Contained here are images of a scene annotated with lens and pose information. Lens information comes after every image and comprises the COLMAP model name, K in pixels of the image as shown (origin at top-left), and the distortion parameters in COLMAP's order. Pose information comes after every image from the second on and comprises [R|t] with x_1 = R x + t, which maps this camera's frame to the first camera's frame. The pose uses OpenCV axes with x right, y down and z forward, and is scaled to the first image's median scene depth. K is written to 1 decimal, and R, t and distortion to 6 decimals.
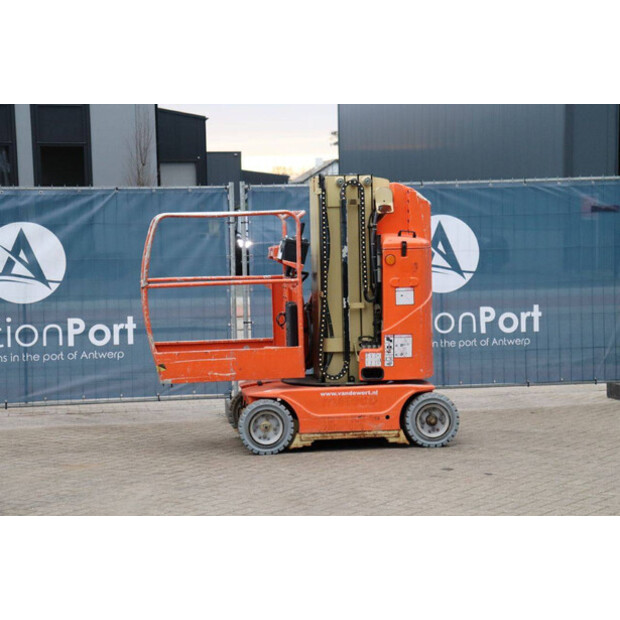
lens RADIAL K [[1456.8, 0, 318.2], [0, 1456.8, 302.2], [0, 0, 1]] dist [0.445538, -0.079883]
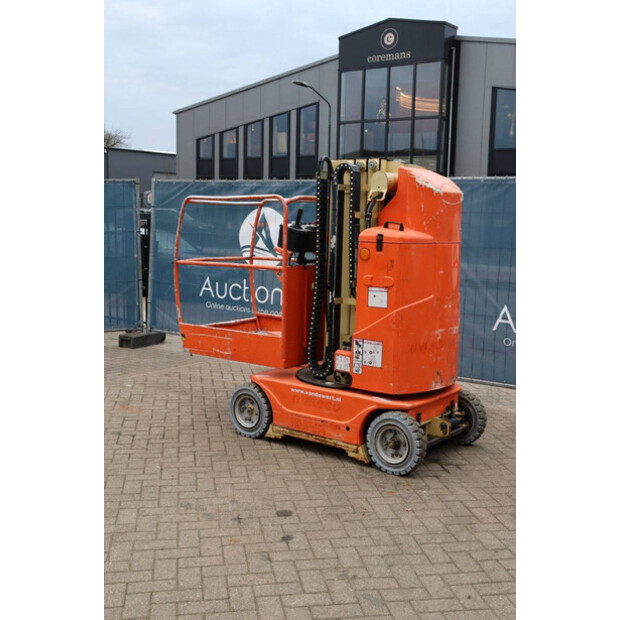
lens RADIAL K [[745.8, 0, 310.0], [0, 745.8, 310.0], [0, 0, 1]] dist [0.007559, 0.074996]
pose [[0.702414, 0.124149, -0.700858, 0.342497], [-0.077303, 0.992153, 0.098273, -0.037140], [0.707558, -0.014850, 0.706499, 0.656341]]
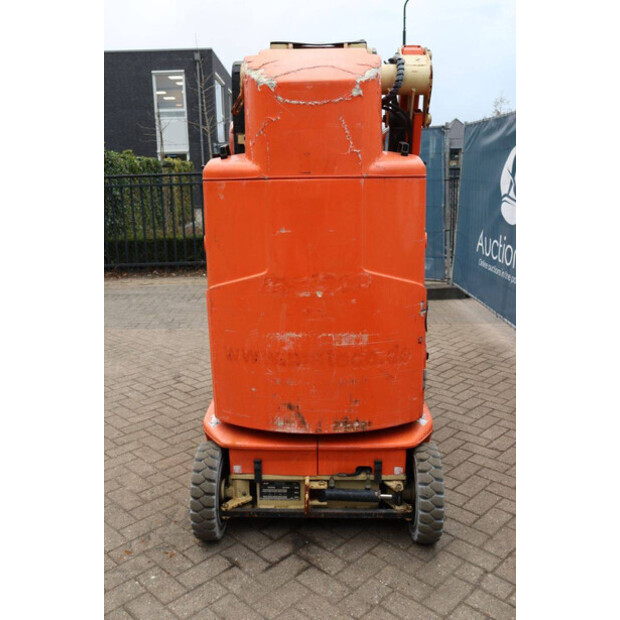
lens RADIAL K [[590.2, 0, 310.0], [0, 590.2, 310.0], [0, 0, 1]] dist [-0.082549, 0.009227]
pose [[-0.156113, 0.244856, -0.956909, 0.273107], [-0.039103, 0.966495, 0.253689, -0.046609], [0.986965, 0.077023, -0.141308, 1.069343]]
